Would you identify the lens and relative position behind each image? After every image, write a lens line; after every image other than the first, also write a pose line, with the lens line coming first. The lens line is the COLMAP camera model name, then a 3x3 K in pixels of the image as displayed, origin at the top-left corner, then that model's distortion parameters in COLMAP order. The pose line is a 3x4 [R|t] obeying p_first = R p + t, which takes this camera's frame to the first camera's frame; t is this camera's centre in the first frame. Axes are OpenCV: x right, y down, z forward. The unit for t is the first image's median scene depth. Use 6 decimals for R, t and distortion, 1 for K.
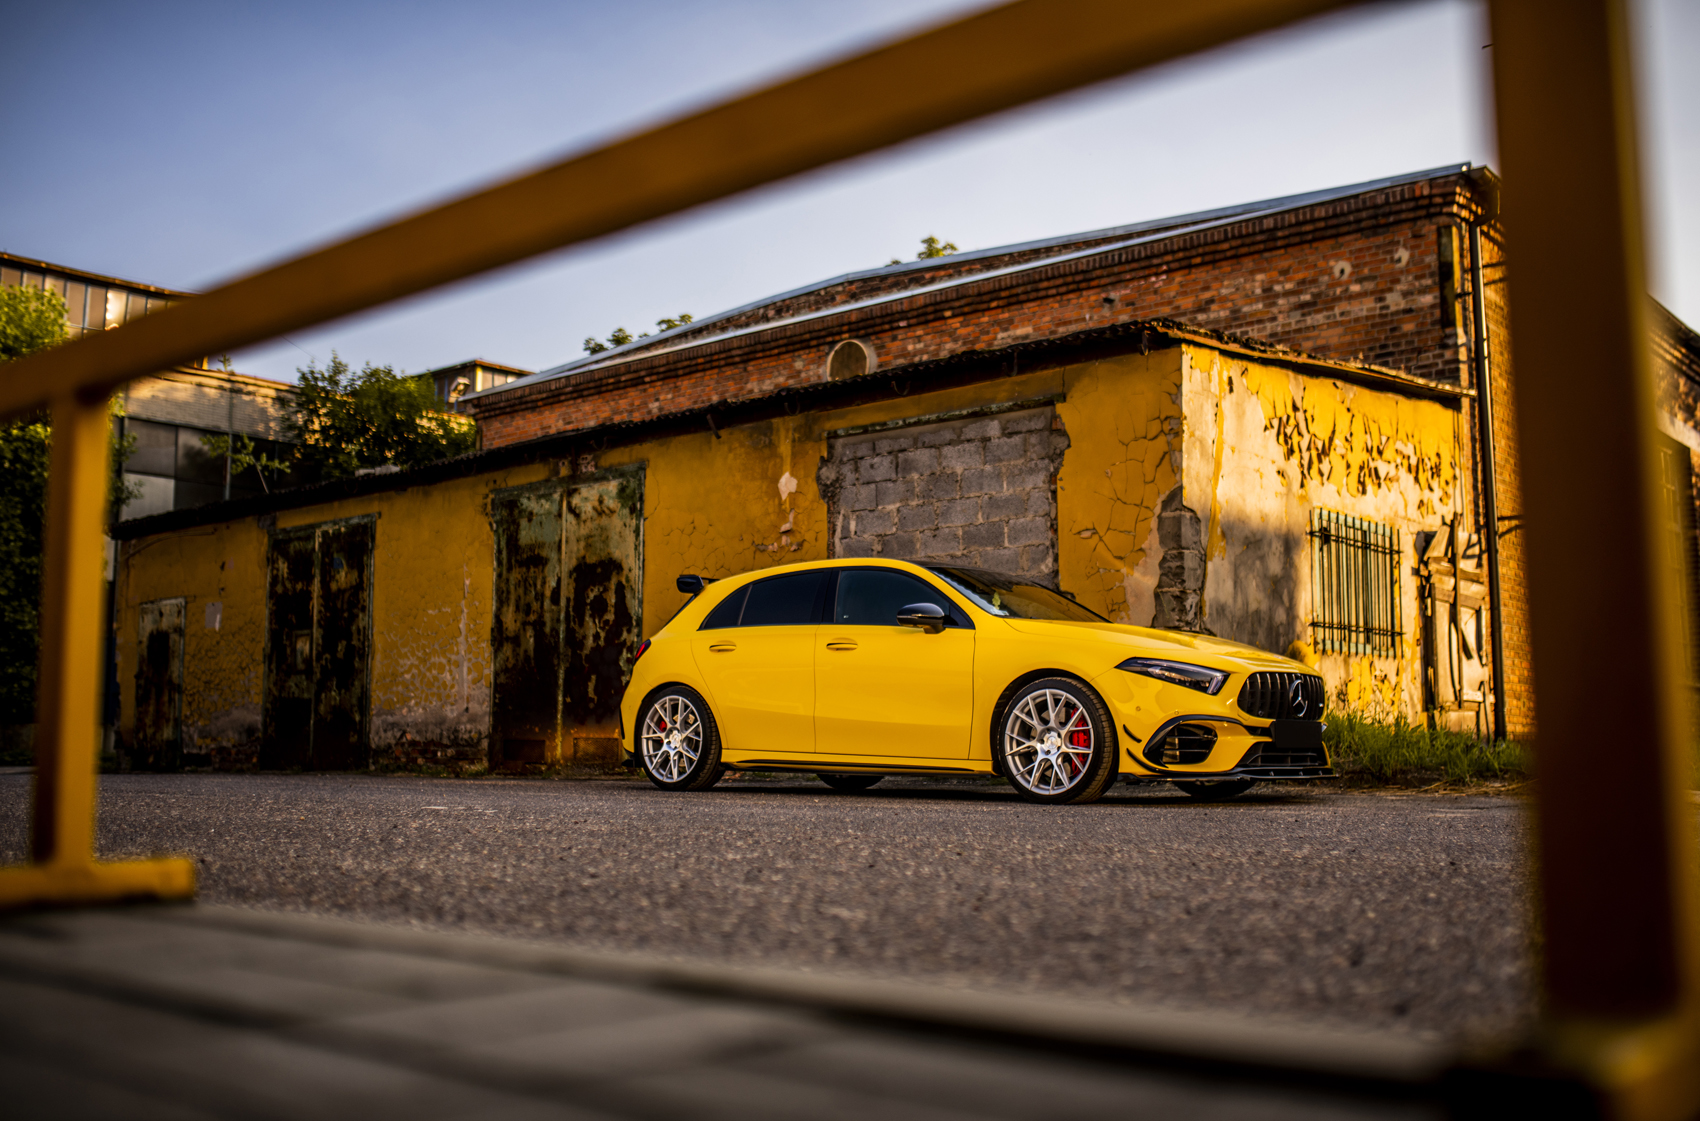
lens RADIAL K [[1634.0, 0, 855.3], [0, 1634.0, 555.6], [0, 0, 1]] dist [-0.066632, 0.108714]
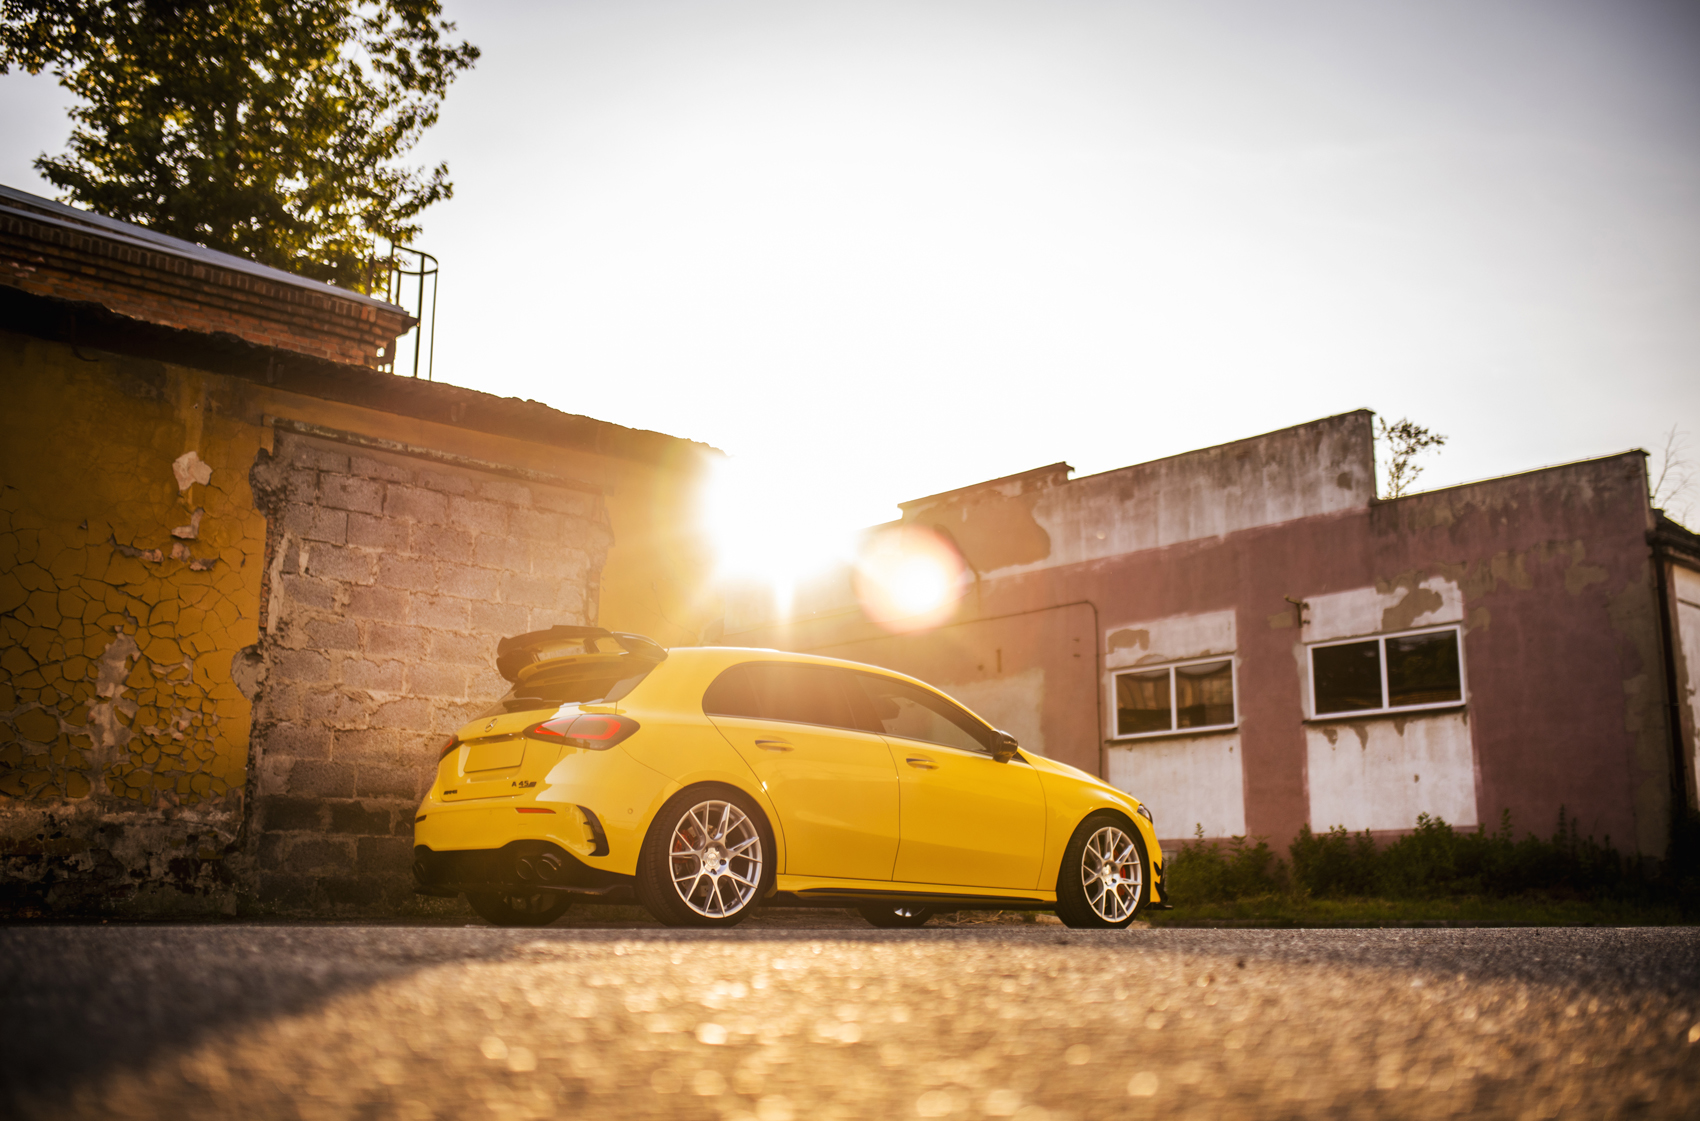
lens RADIAL K [[1644.8, 0, 854.8], [0, 1644.8, 554.9], [0, 0, 1]] dist [-0.068987, 0.113334]
pose [[0.145325, 0.207511, 0.967378, -0.569233], [-0.123318, 0.973932, -0.190391, 0.074629], [-0.981669, -0.091626, 0.167126, 0.550208]]
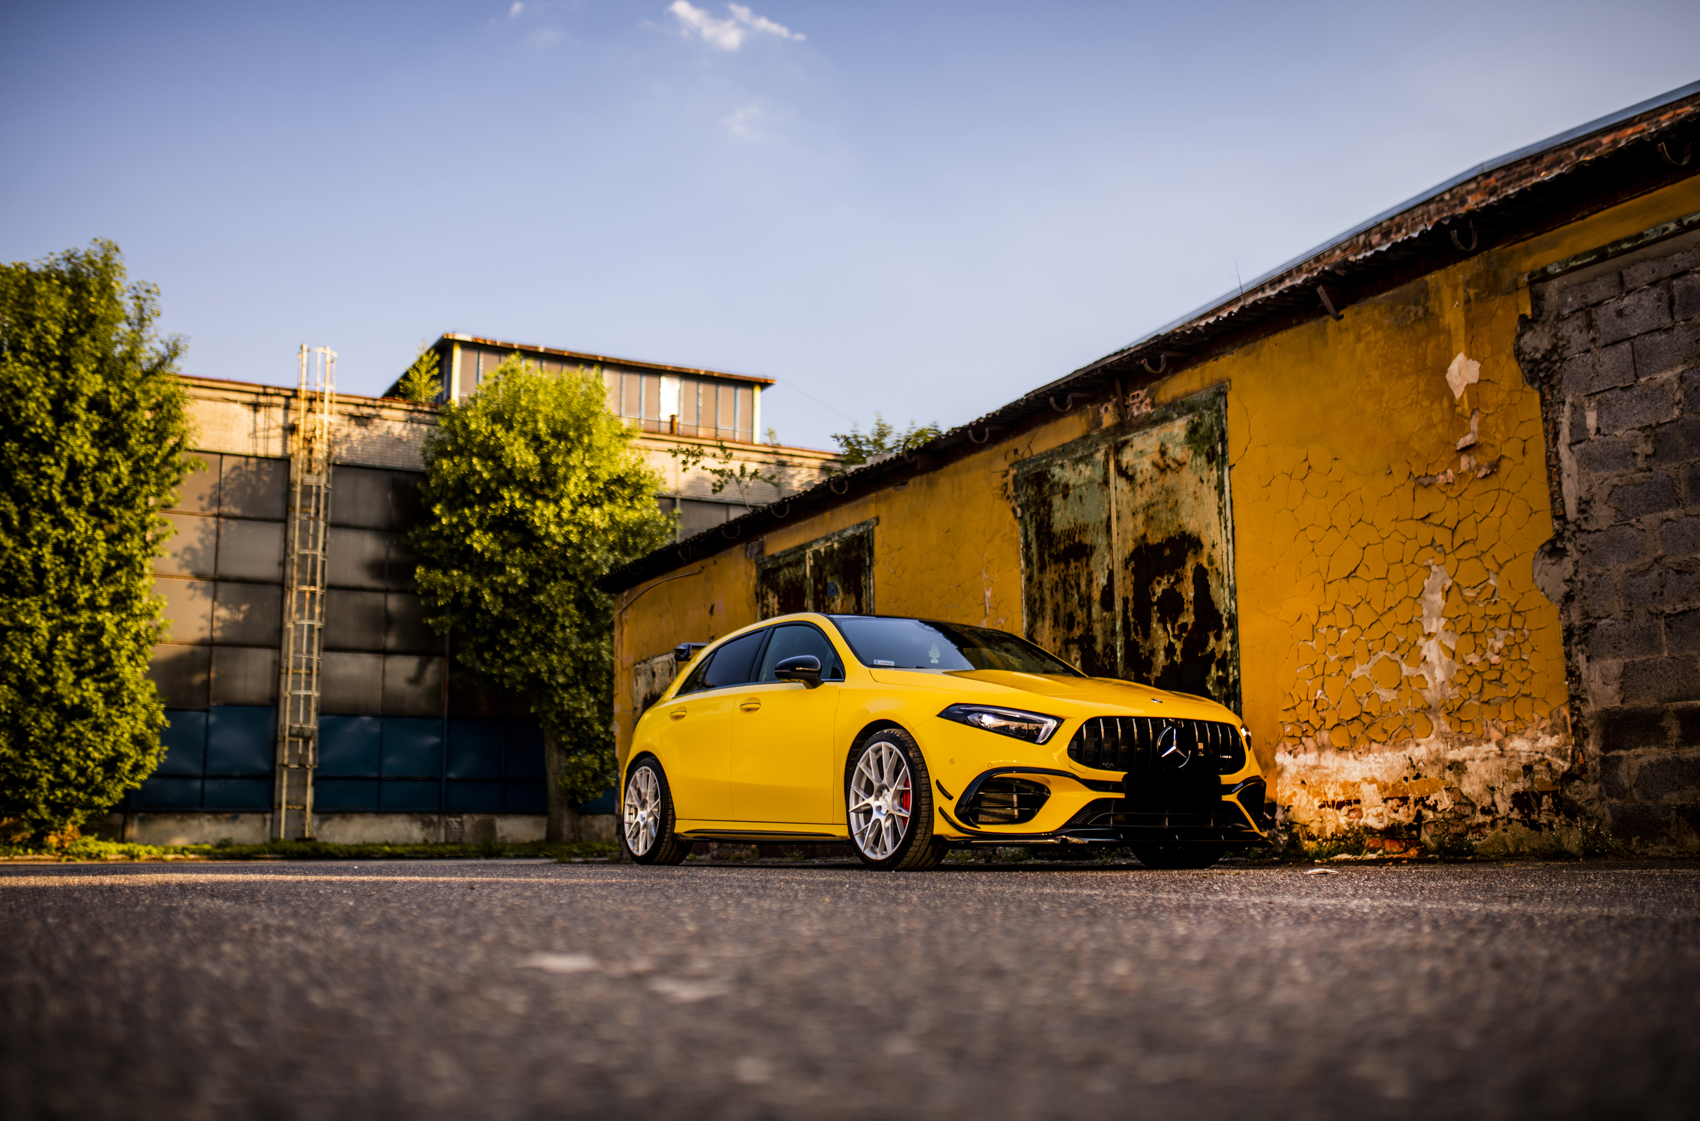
lens RADIAL K [[1634.0, 0, 855.3], [0, 1634.0, 555.6], [0, 0, 1]] dist [-0.066632, 0.108714]
pose [[0.937685, -0.073295, -0.339668, -0.047664], [0.055404, 0.996532, -0.062087, 0.044477], [0.343041, 0.039399, 0.938494, 0.313646]]
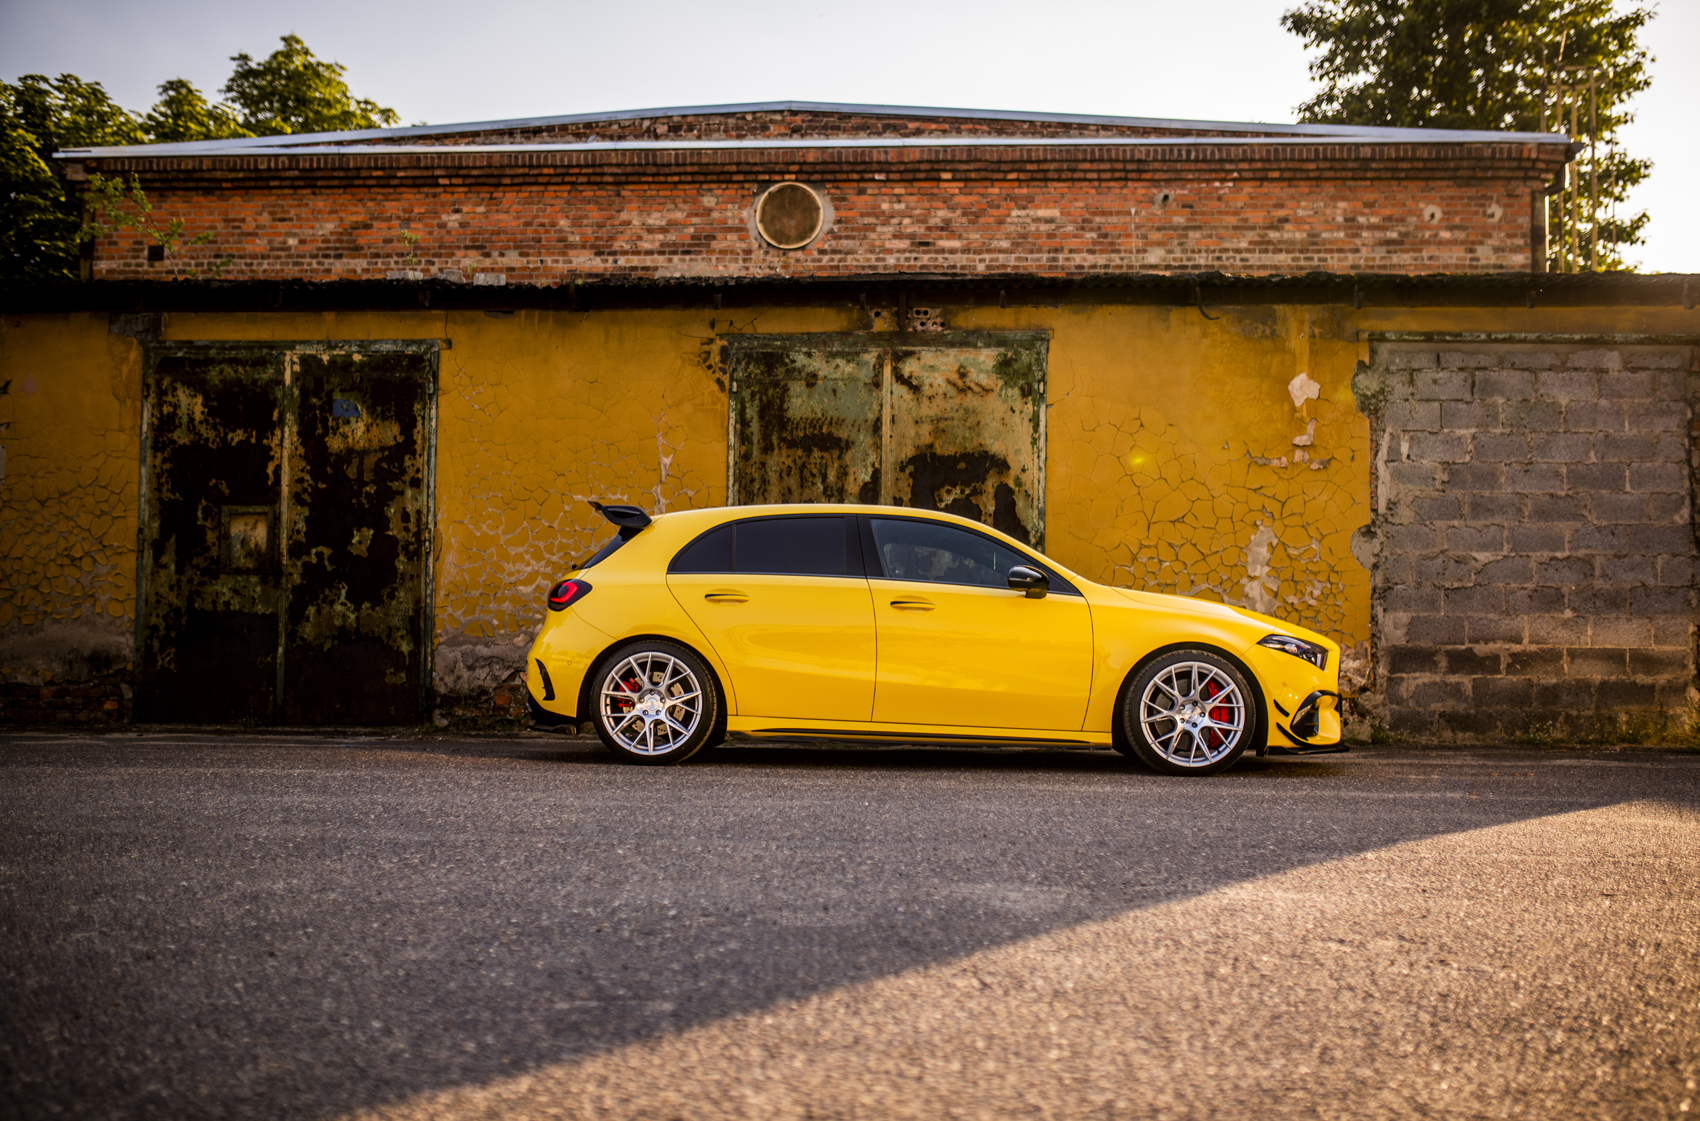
lens RADIAL K [[1656.5, 0, 858.1], [0, 1656.5, 550.7], [0, 0, 1]] dist [-0.068372, 0.116234]
pose [[0.804593, 0.039969, 0.592480, -0.635804], [-0.082459, 0.995586, 0.044818, 0.017424], [-0.588074, -0.084916, 0.804337, 0.403151]]
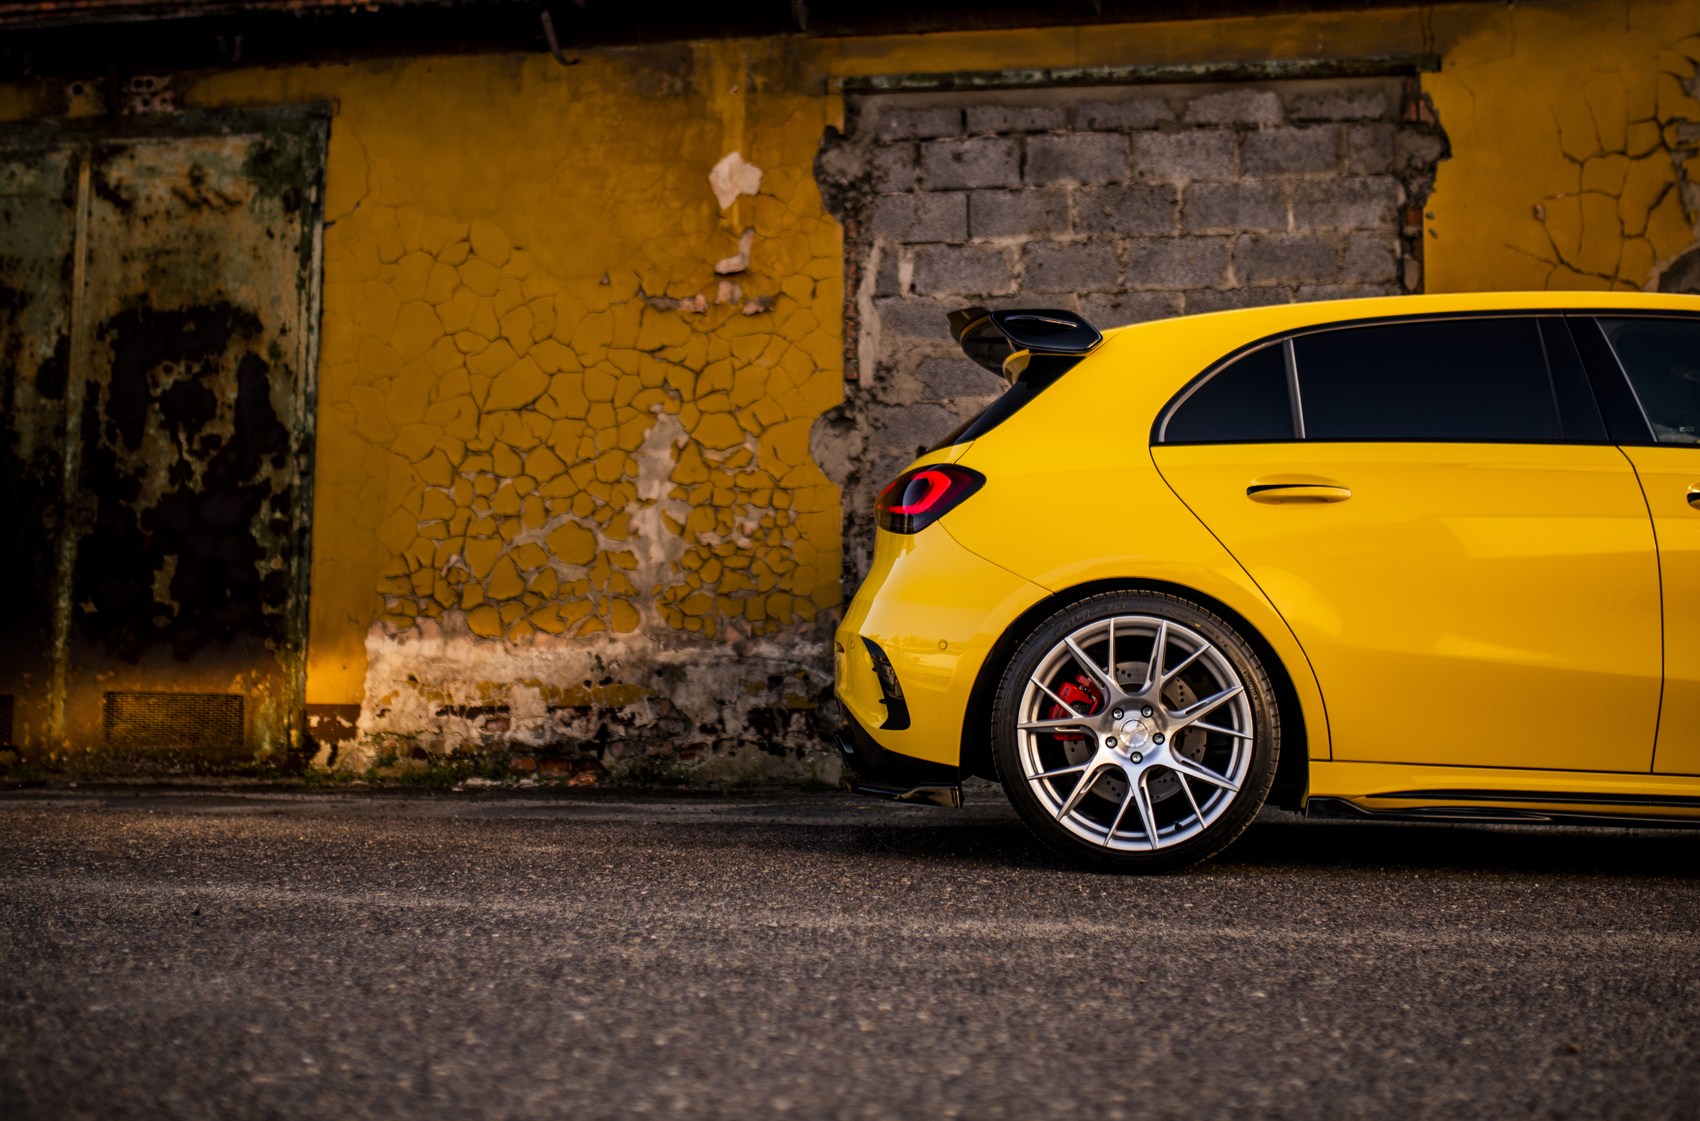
lens RADIAL K [[1878.2, 0, 857.5], [0, 1878.2, 505.1], [0, 0, 1]] dist [-0.071162, 0.128713]
pose [[0.855657, 0.052924, 0.514830, -0.258955], [-0.067226, 0.997696, 0.009169, 0.040724], [-0.513159, -0.042455, 0.857243, 0.445273]]
